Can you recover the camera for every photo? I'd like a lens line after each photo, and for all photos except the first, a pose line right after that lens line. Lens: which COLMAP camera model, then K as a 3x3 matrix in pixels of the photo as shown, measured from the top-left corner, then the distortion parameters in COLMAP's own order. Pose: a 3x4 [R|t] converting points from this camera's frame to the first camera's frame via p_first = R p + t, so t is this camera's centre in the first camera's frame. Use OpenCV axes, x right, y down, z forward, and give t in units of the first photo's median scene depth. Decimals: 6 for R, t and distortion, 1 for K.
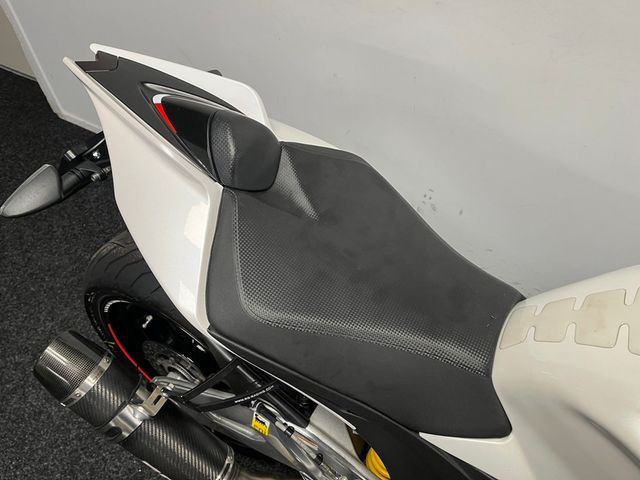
lens RADIAL K [[485.4, 0, 323.4], [0, 485.4, 237.8], [0, 0, 1]] dist [0.091153, -0.144280]
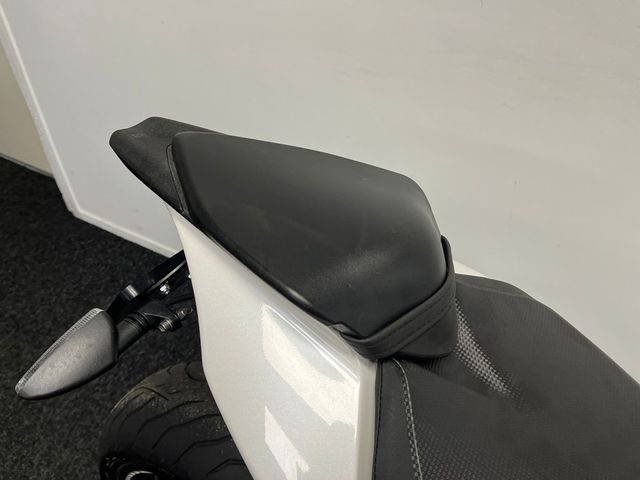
lens RADIAL K [[485.4, 0, 323.4], [0, 485.4, 237.8], [0, 0, 1]] dist [0.091153, -0.144280]
pose [[0.999895, 0.010616, 0.009870, -0.109912], [-0.008586, 0.982368, -0.186762, -0.050368], [-0.011678, 0.186658, 0.982356, 0.137849]]
